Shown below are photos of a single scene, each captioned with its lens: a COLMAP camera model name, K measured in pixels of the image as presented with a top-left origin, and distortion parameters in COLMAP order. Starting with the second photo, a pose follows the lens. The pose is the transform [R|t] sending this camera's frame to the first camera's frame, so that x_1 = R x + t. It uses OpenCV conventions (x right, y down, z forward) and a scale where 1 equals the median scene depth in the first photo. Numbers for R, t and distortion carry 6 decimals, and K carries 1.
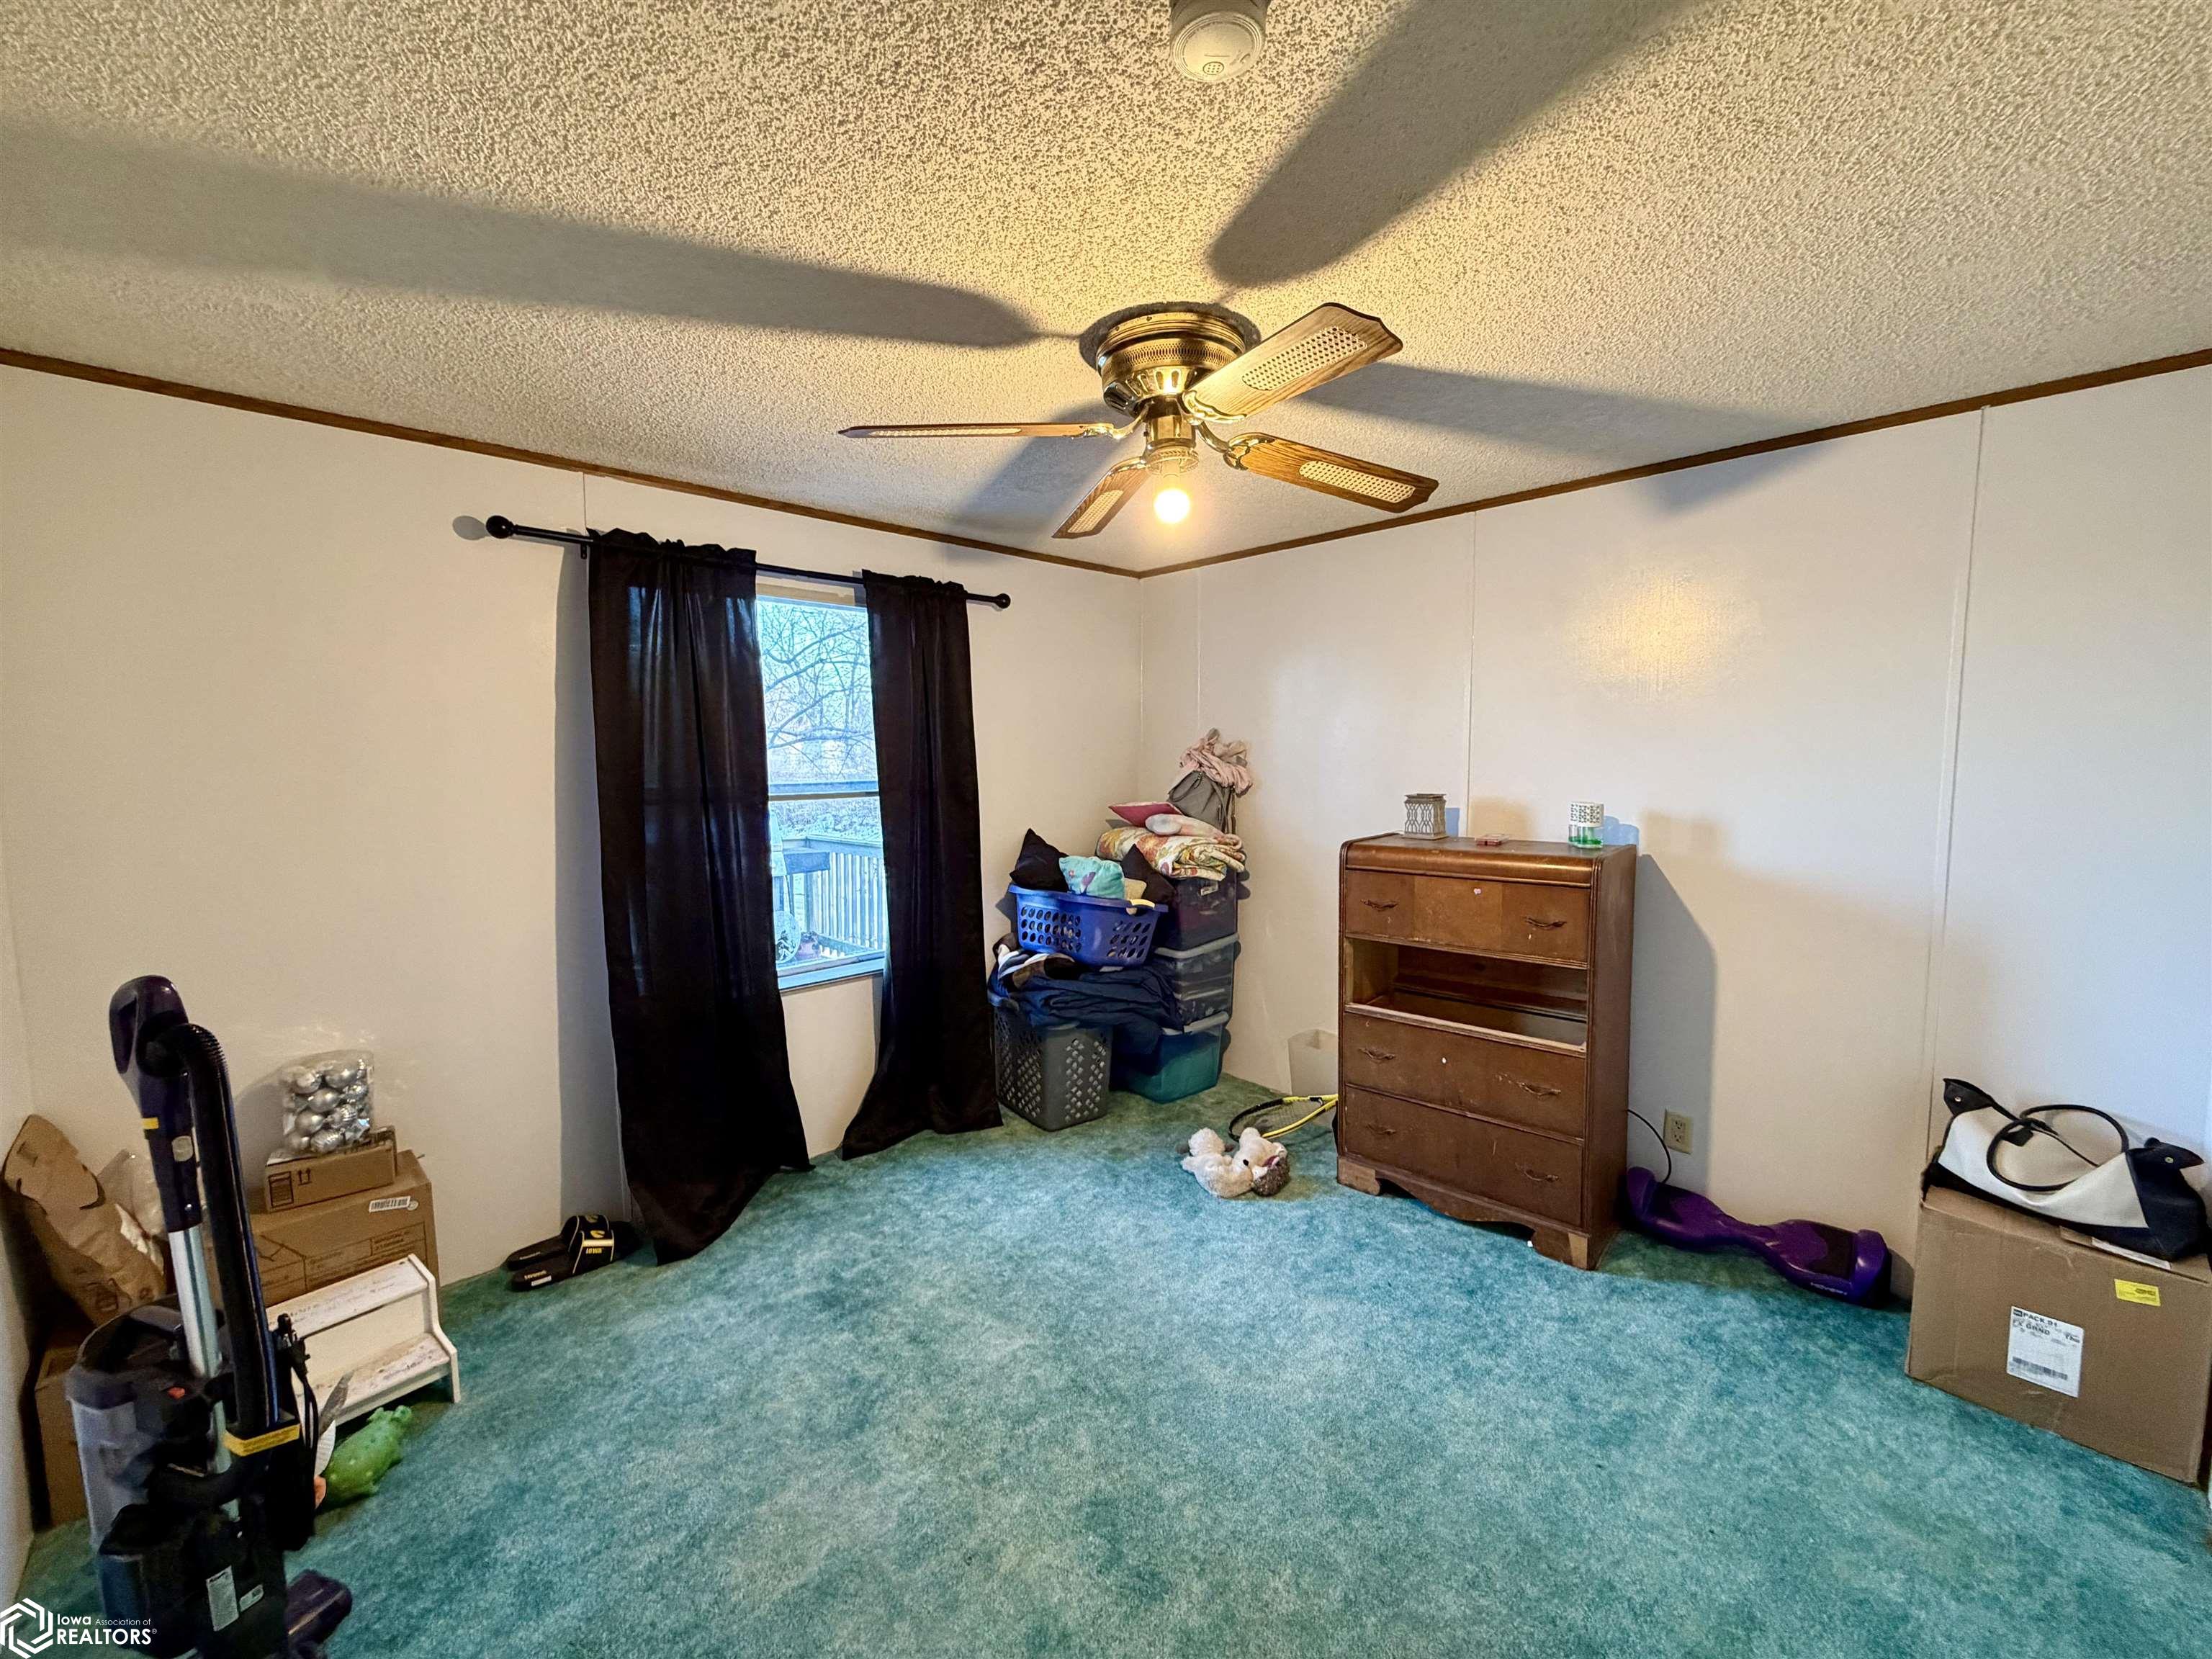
lens RADIAL K [[881.4, 0, 1103.6], [0, 881.4, 825.4], [0, 0, 1]] dist [-0.000577, 0.000302]
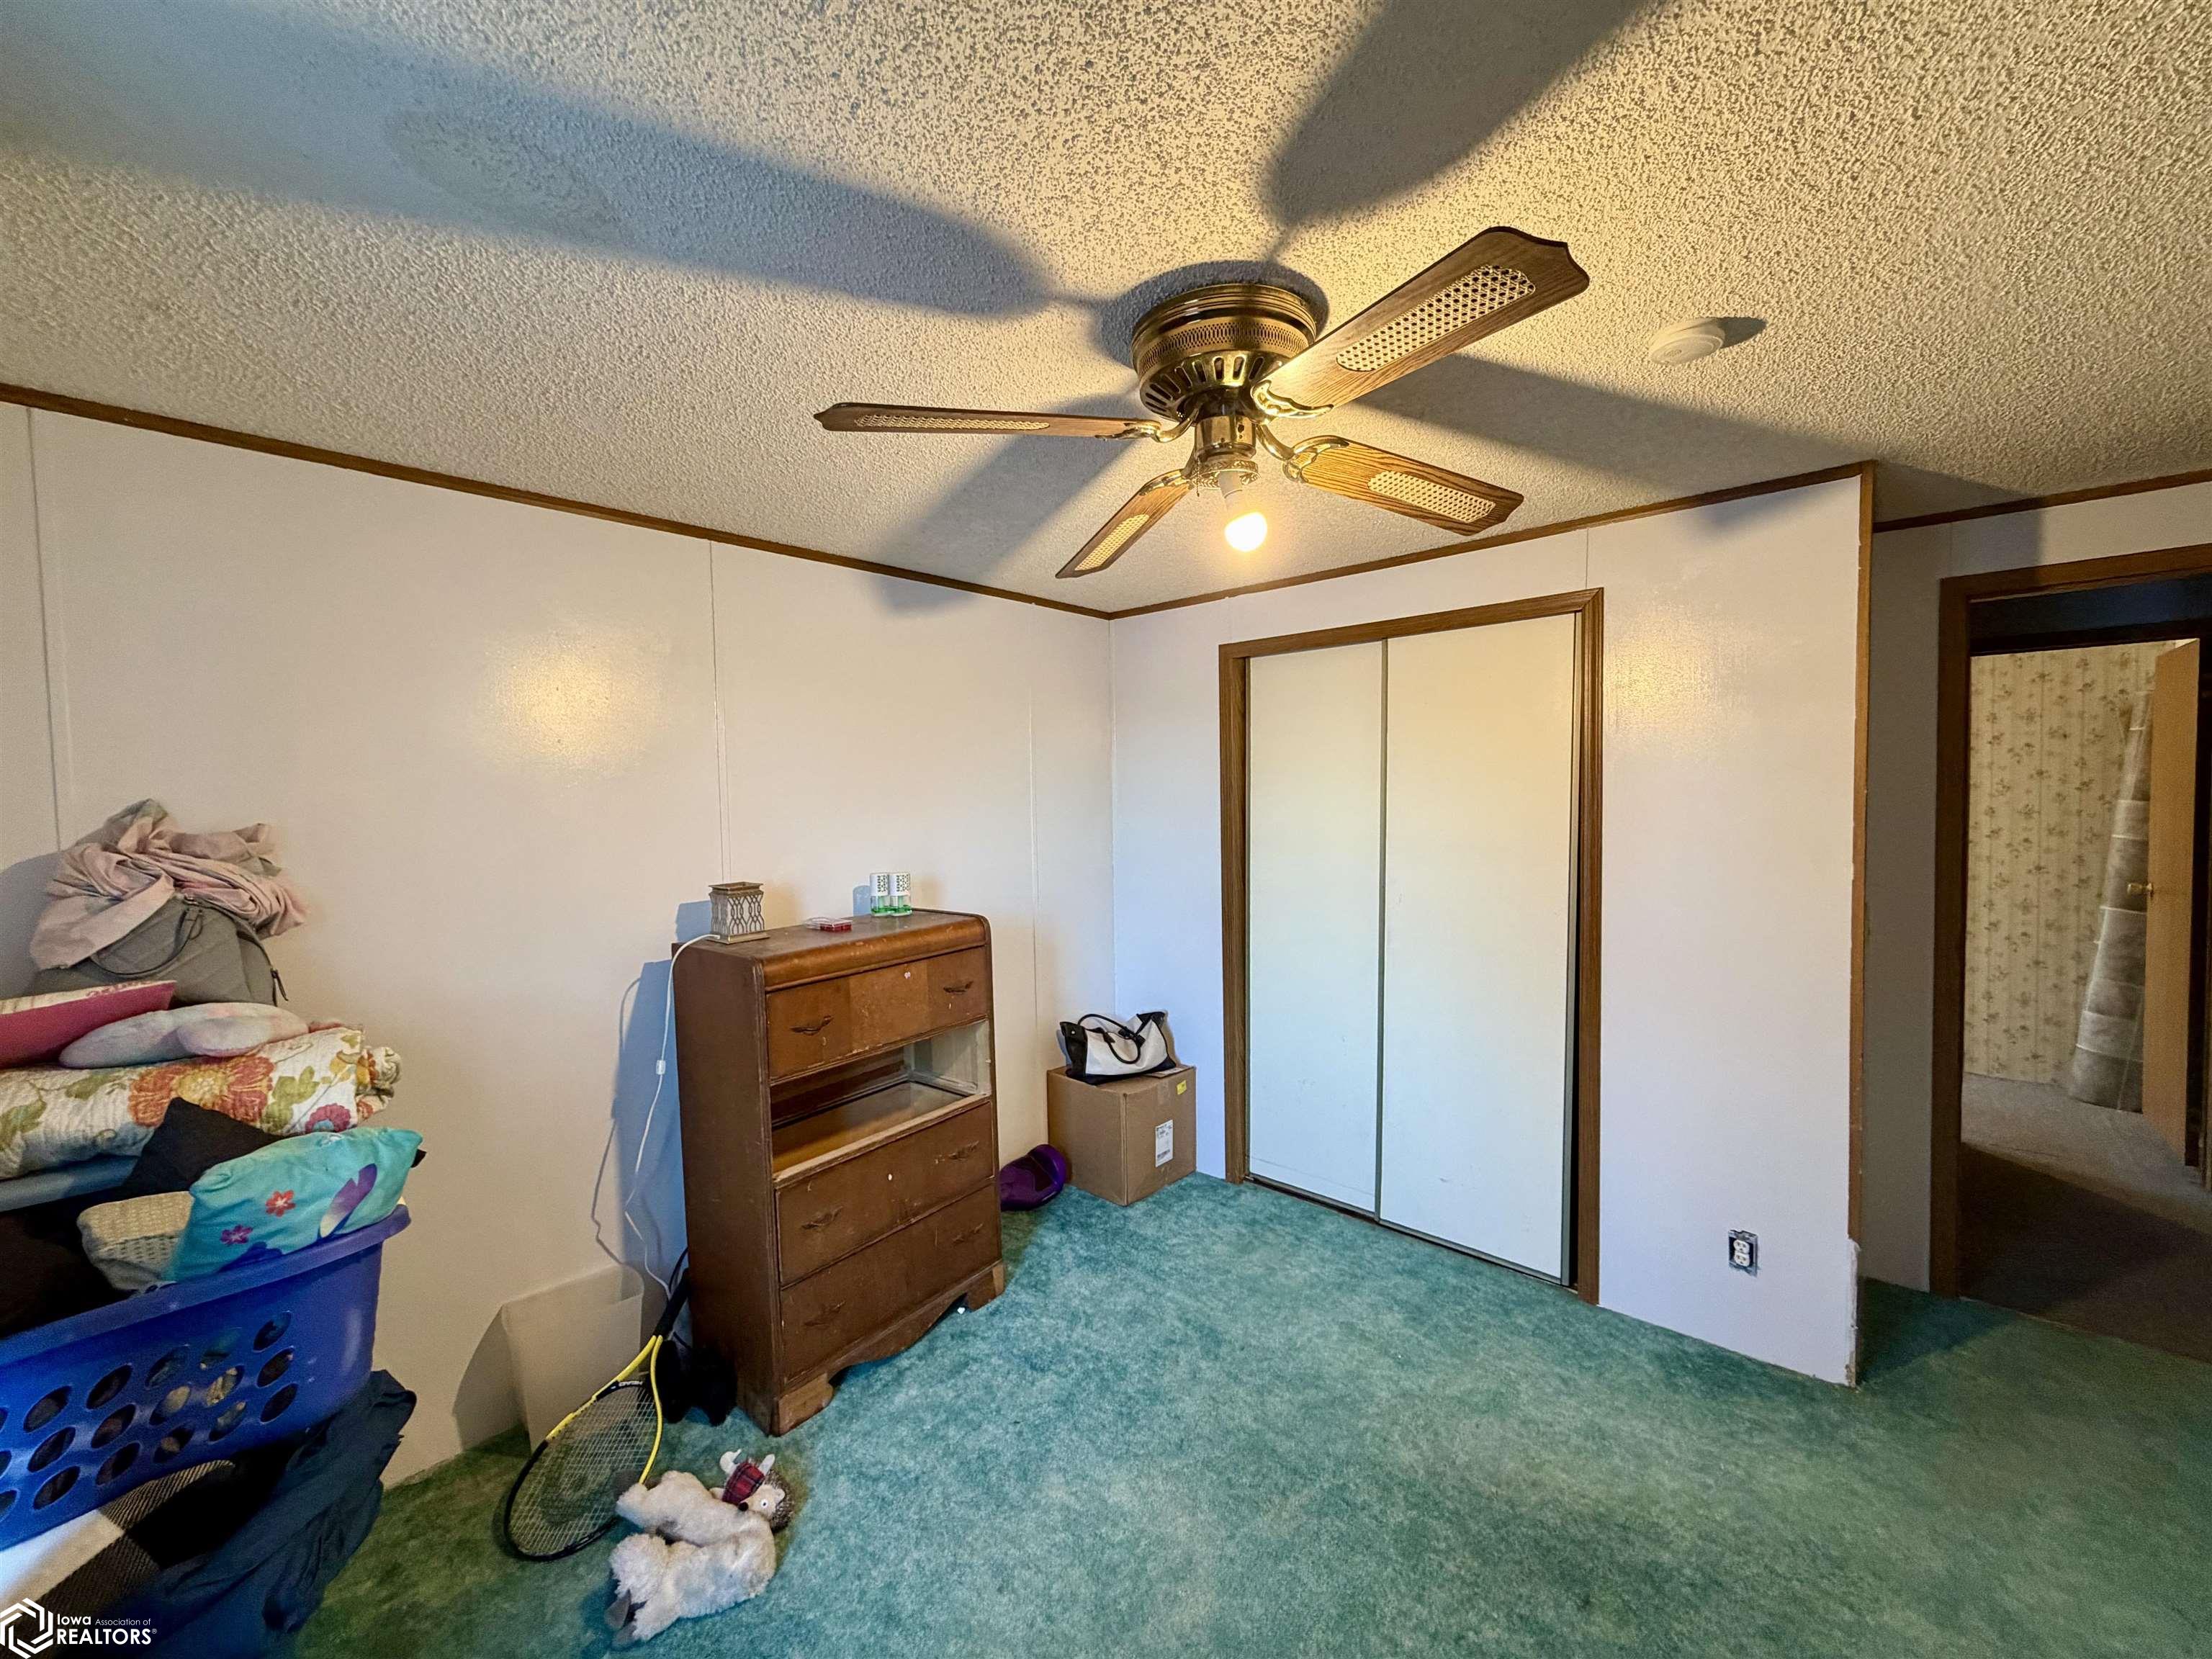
lens RADIAL K [[881.4, 0, 1103.6], [0, 881.4, 825.4], [0, 0, 1]] dist [-0.000577, 0.000302]
pose [[-0.063286, -0.029182, 0.997569, -0.530288], [0.106781, 0.993636, 0.035841, -0.096850], [-0.992266, 0.108790, -0.059767, 0.866524]]
